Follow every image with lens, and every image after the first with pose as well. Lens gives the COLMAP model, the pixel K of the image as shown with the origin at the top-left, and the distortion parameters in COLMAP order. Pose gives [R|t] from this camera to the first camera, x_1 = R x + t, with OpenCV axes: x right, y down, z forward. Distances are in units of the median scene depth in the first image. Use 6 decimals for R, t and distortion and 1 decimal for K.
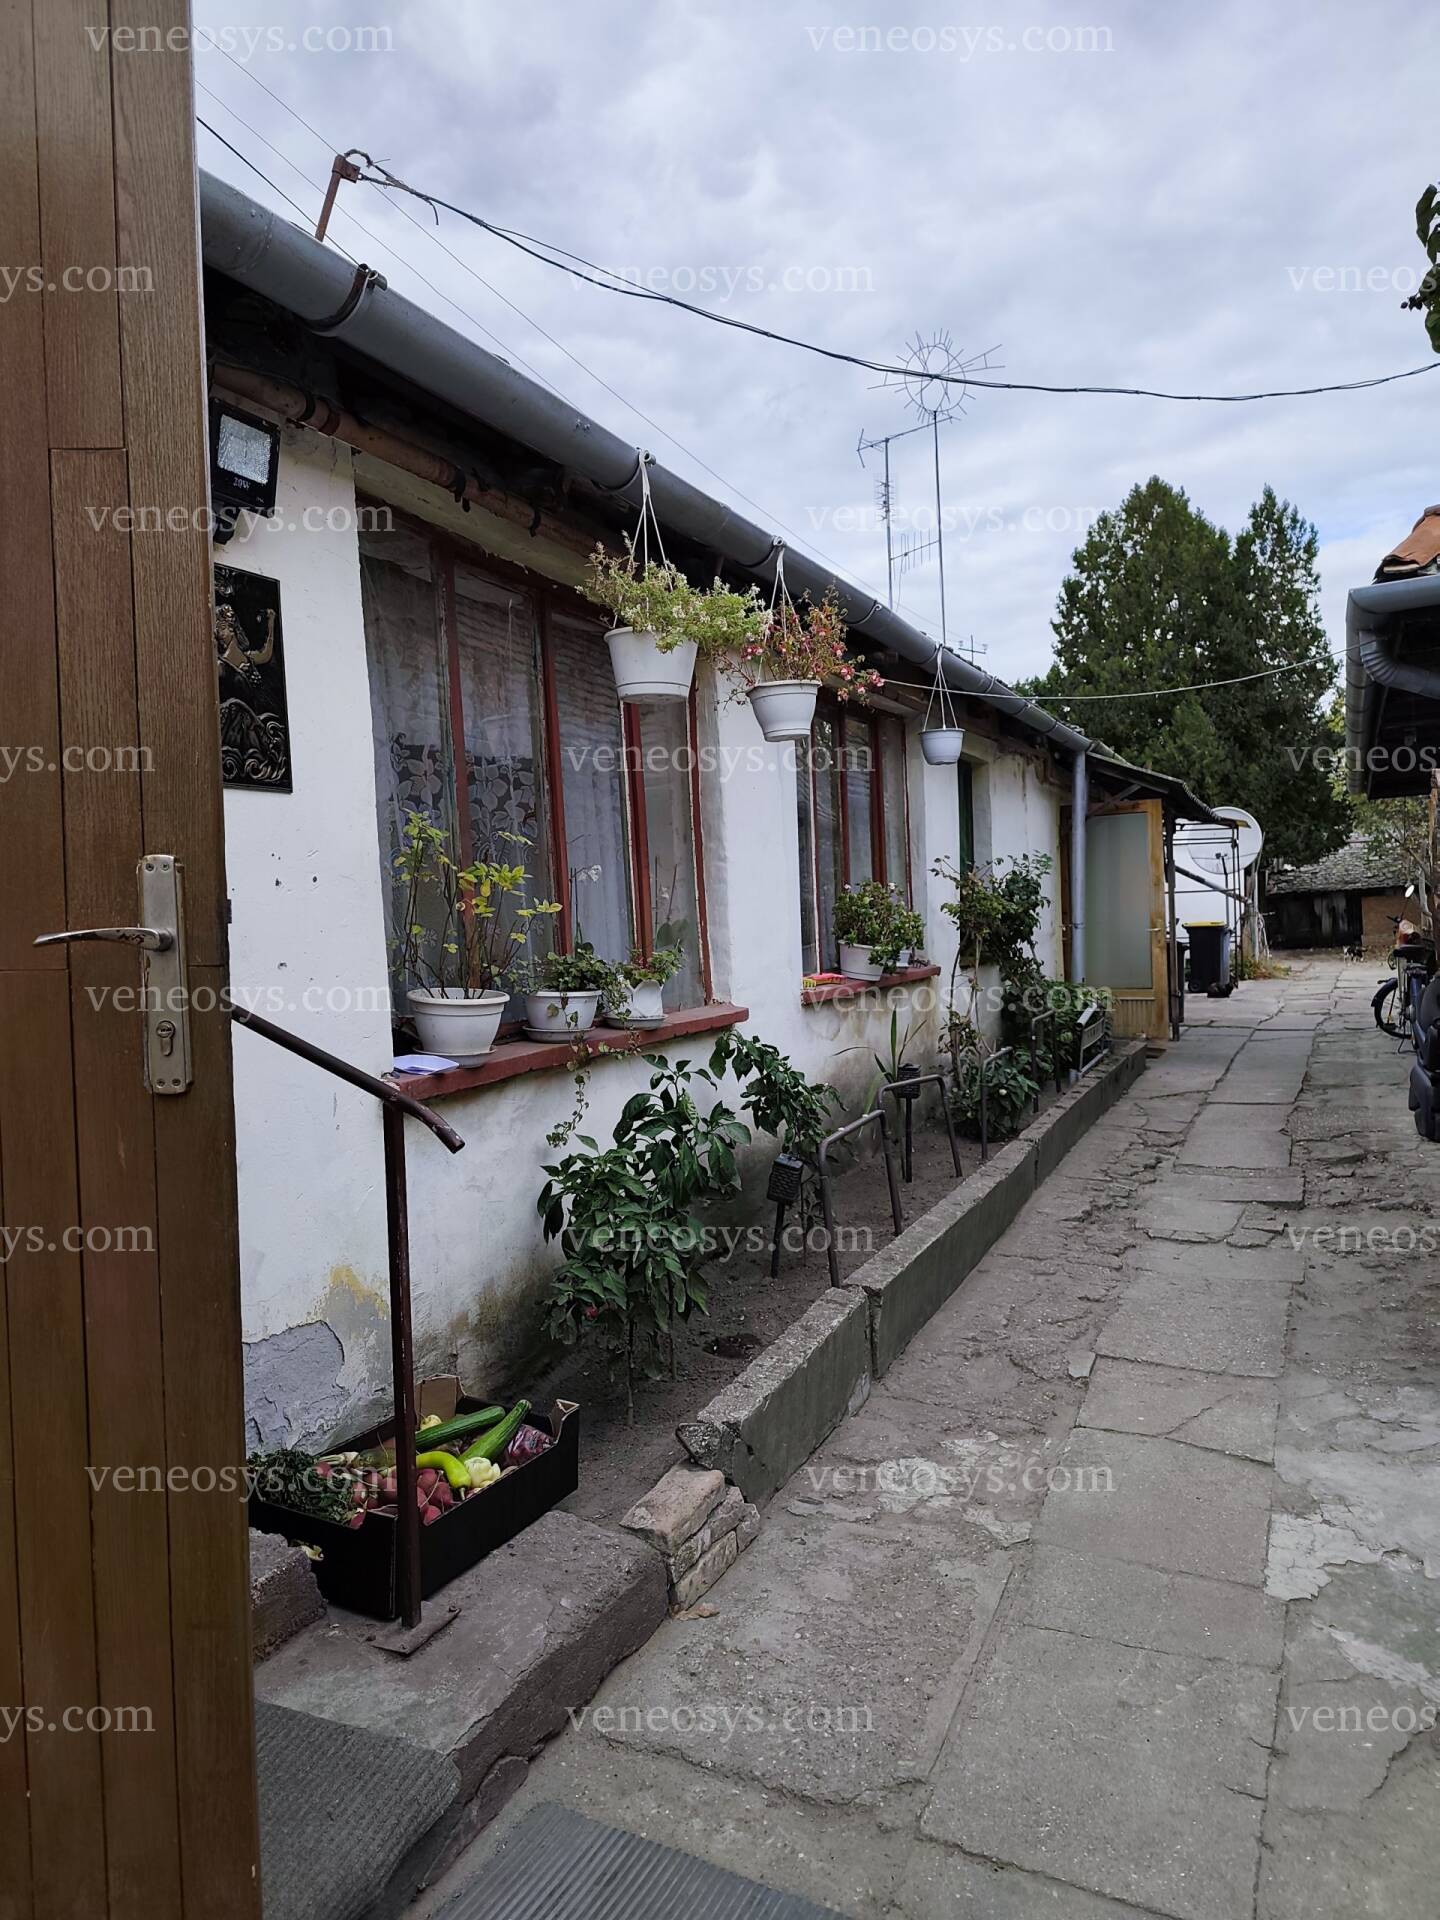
lens RADIAL K [[1303.5, 0, 720.6], [0, 1303.5, 957.1], [0, 0, 1]] dist [0.028863, -0.031776]
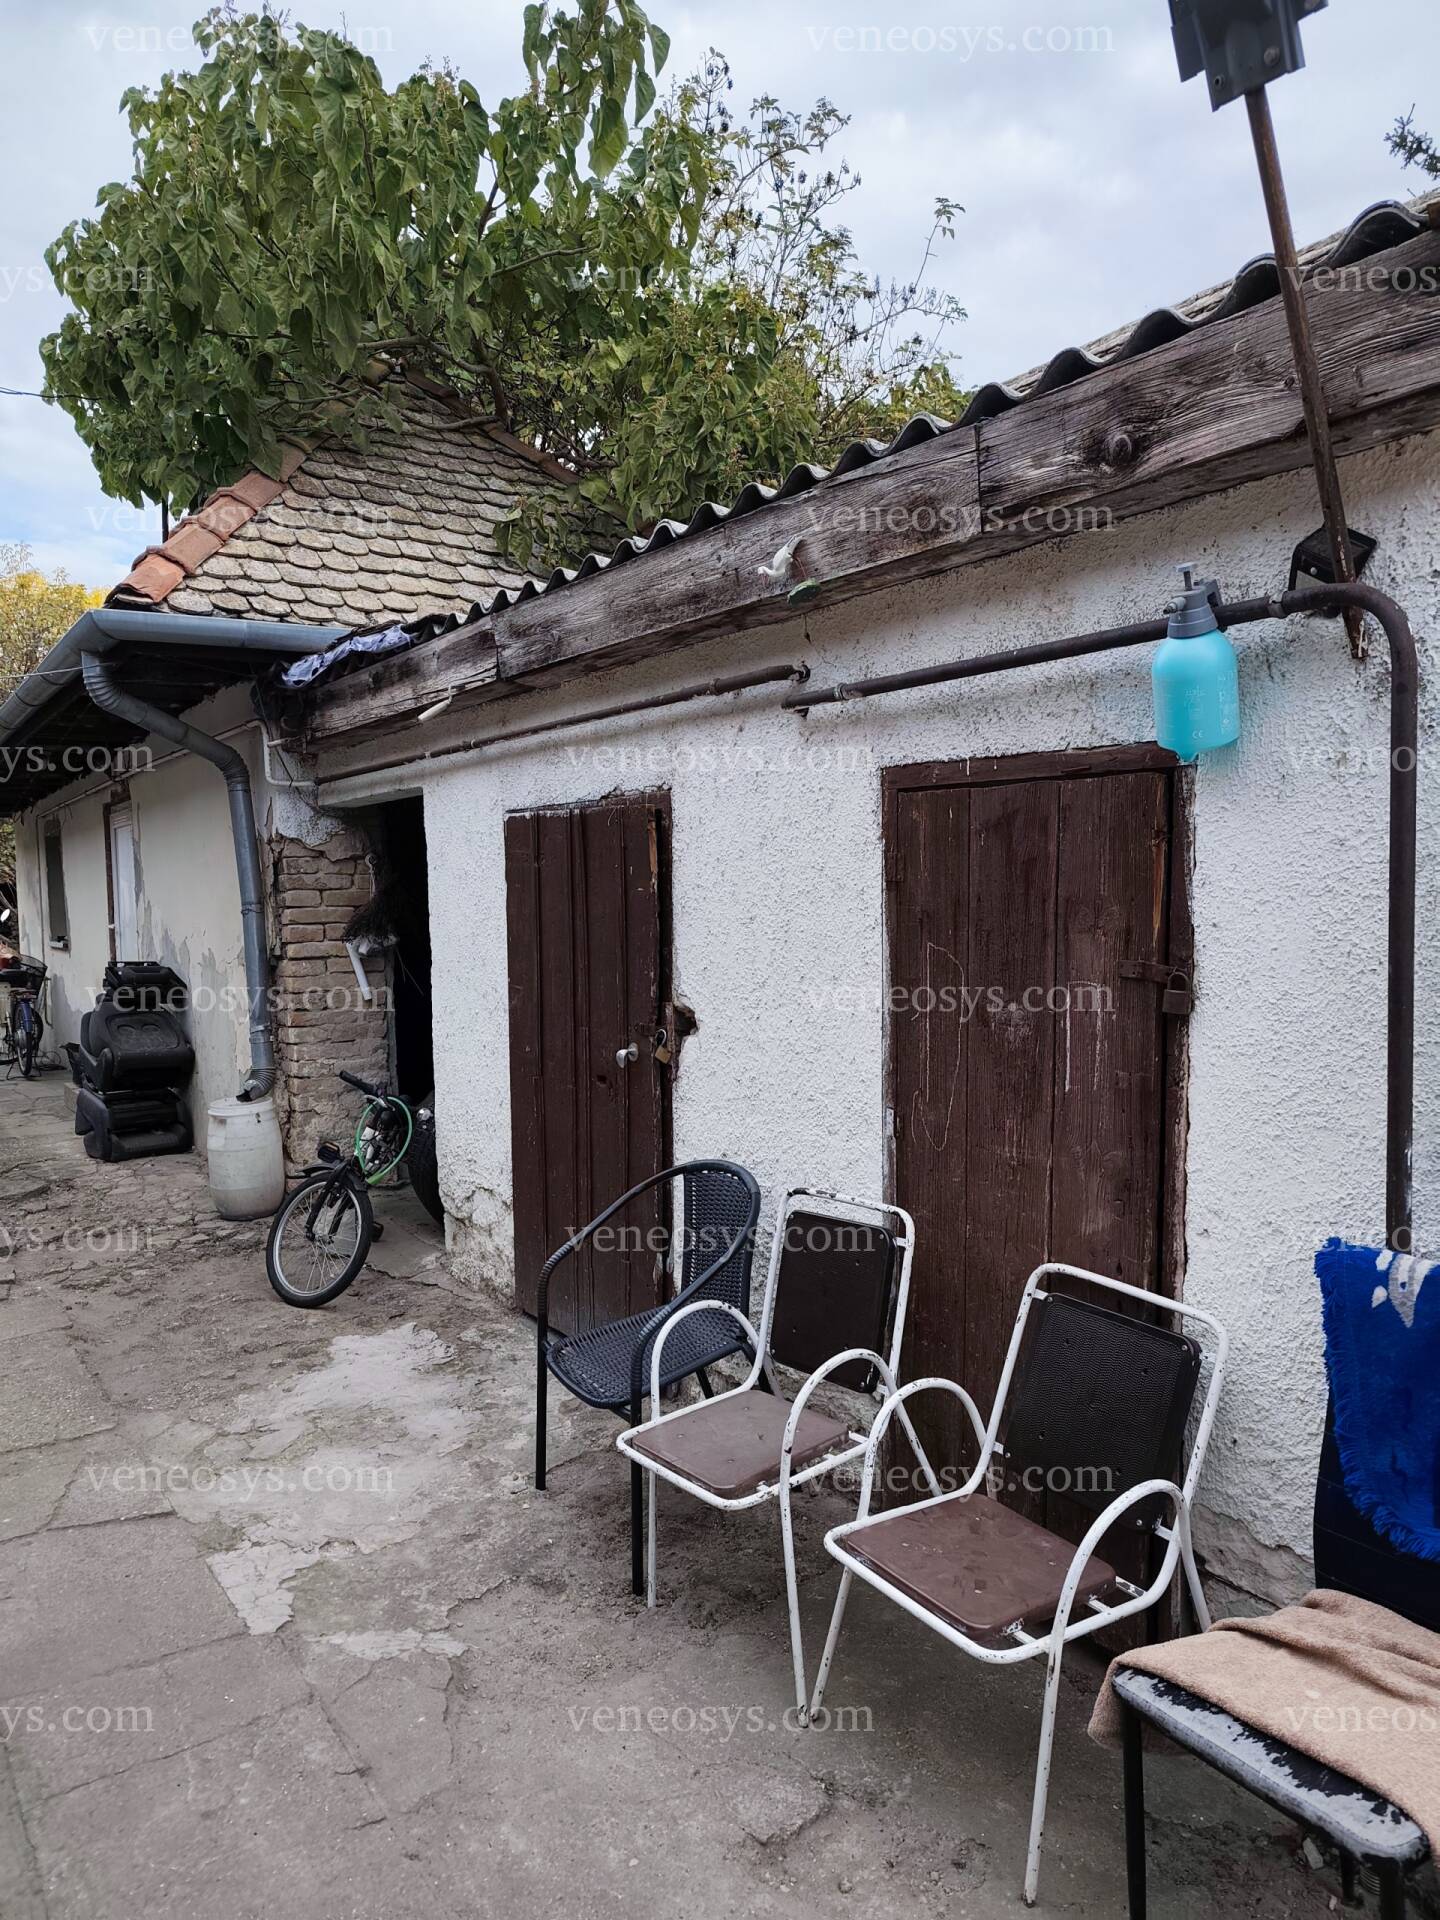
lens RADIAL K [[1303.5, 0, 719.9], [0, 1303.5, 962.7], [0, 0, 1]] dist [0.028863, -0.031776]
pose [[0.515018, -0.012985, 0.857081, -0.187907], [0.024720, 0.999694, 0.000291, -0.006428], [-0.856823, 0.021037, 0.515182, 0.147661]]
